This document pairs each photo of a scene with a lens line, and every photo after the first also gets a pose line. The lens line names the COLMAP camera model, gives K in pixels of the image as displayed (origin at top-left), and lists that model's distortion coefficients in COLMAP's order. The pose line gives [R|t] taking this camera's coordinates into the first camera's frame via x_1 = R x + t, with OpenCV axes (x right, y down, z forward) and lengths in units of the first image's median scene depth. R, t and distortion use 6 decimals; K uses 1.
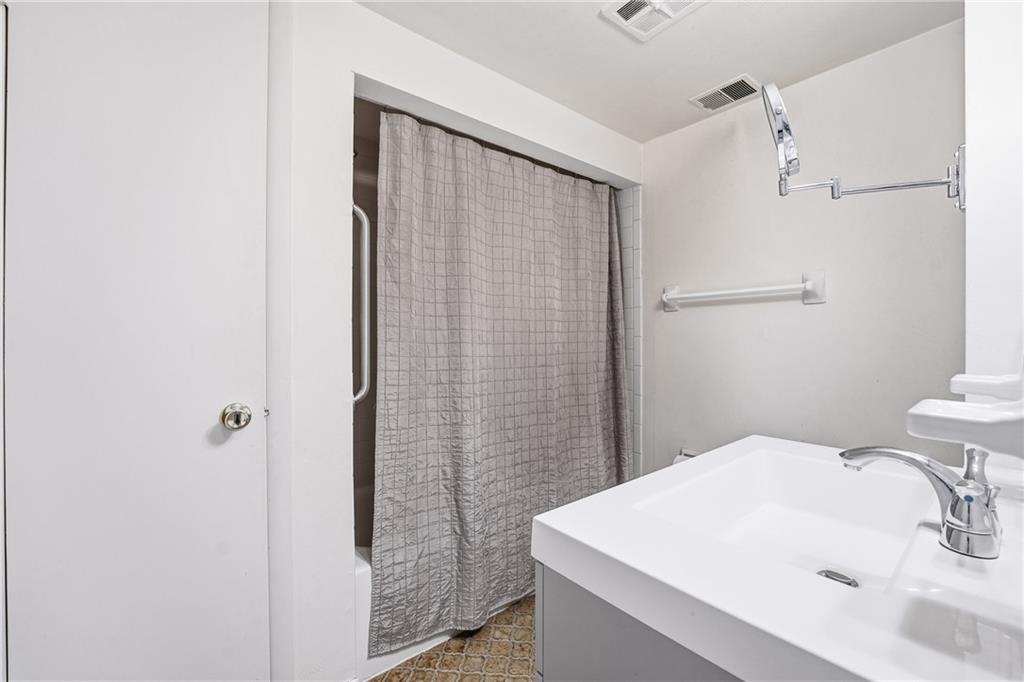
lens RADIAL K [[422.0, 0, 509.3], [0, 422.0, 338.0], [0, 0, 1]] dist [-0.008522, 0.000612]
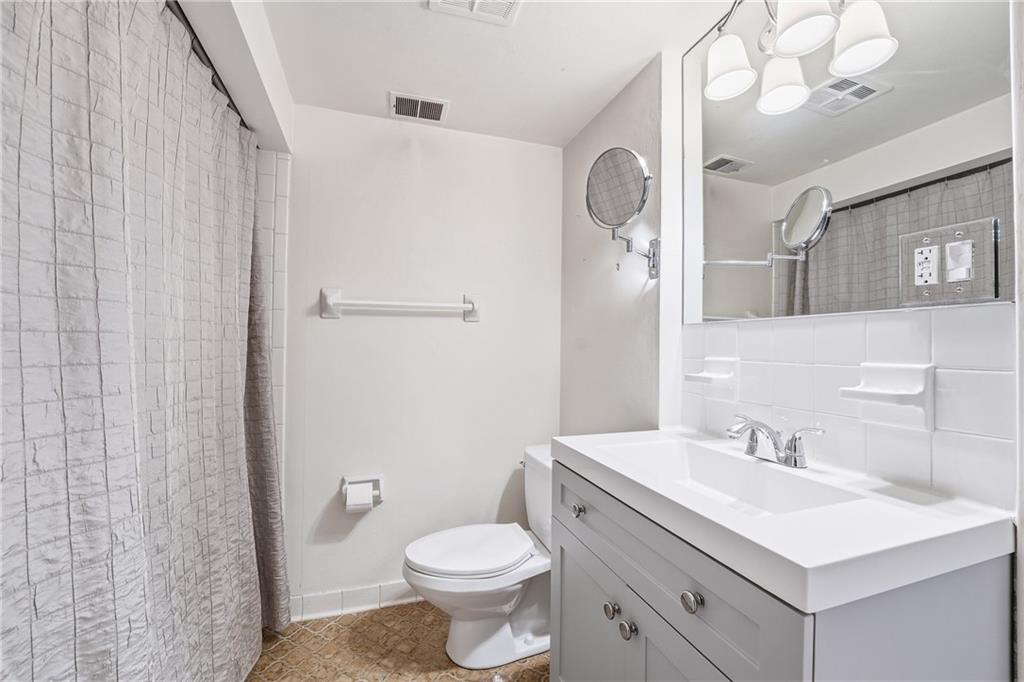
lens RADIAL K [[422.0, 0, 509.3], [0, 422.0, 338.0], [0, 0, 1]] dist [-0.008522, 0.000612]
pose [[0.358610, 0.023197, 0.933199, -0.354193], [-0.005321, 0.999726, -0.022805, -0.006925], [-0.933472, 0.003213, 0.358635, 0.455822]]
